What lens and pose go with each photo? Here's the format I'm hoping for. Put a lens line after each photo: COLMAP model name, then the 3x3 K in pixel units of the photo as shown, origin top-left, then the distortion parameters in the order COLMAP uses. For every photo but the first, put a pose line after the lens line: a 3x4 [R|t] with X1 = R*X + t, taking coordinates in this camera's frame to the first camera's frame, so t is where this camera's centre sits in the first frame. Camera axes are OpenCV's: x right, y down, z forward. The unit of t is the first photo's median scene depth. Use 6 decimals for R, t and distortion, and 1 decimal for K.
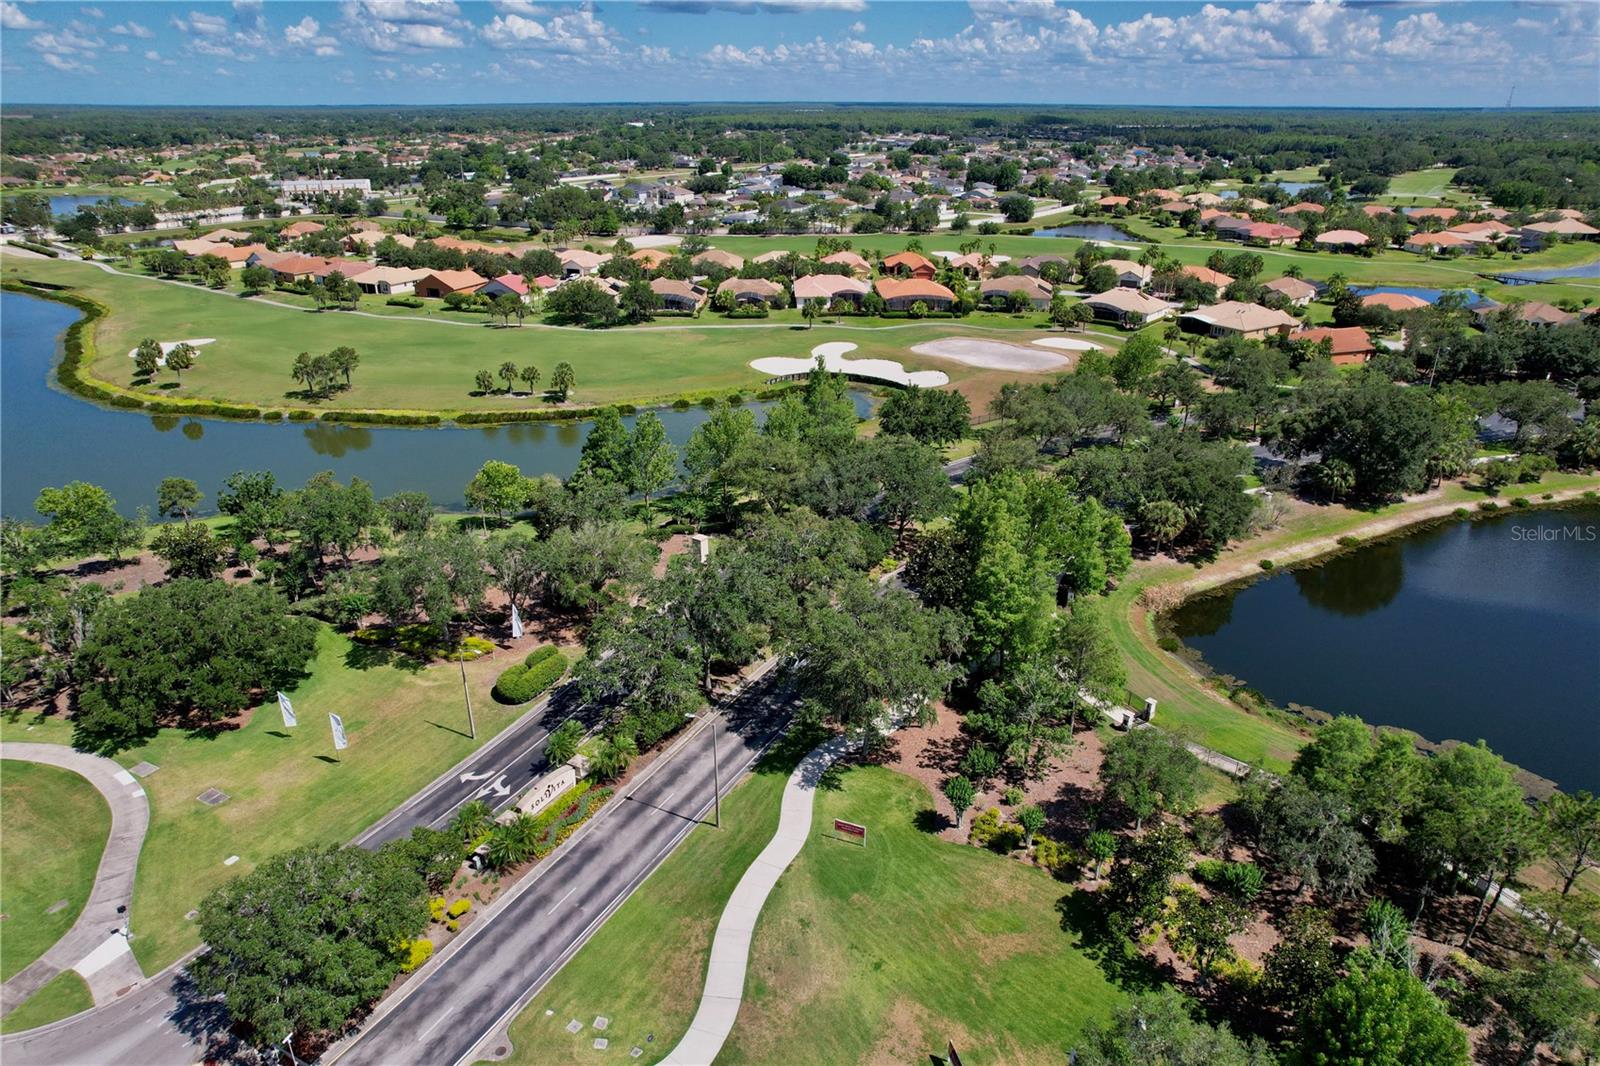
lens RADIAL K [[1014.7, 0, 798.8], [0, 1014.7, 534.9], [0, 0, 1]] dist [-0.039321, 0.018520]
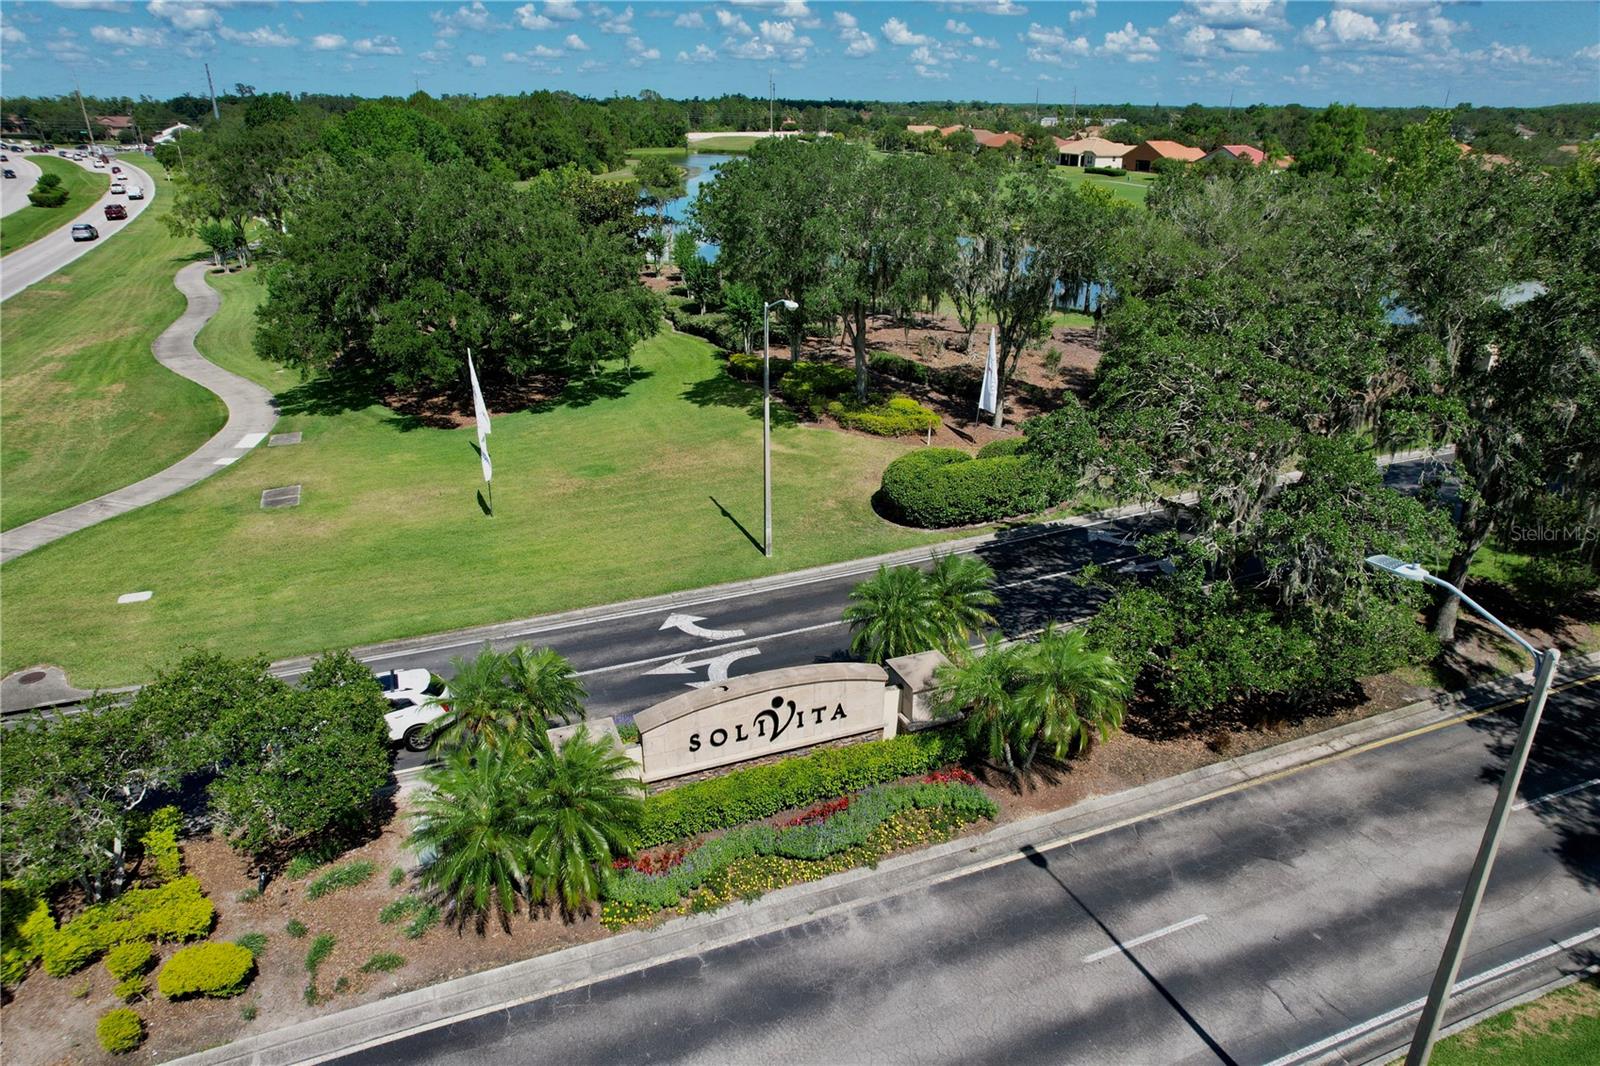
lens RADIAL K [[1014.7, 0, 803.9], [0, 1014.7, 541.7], [0, 0, 1]] dist [-0.039321, 0.018520]
pose [[0.768356, 0.254440, -0.587273, -0.072563], [-0.252644, 0.963644, 0.086959, 0.158438], [0.588048, 0.081556, 0.804704, 0.685420]]
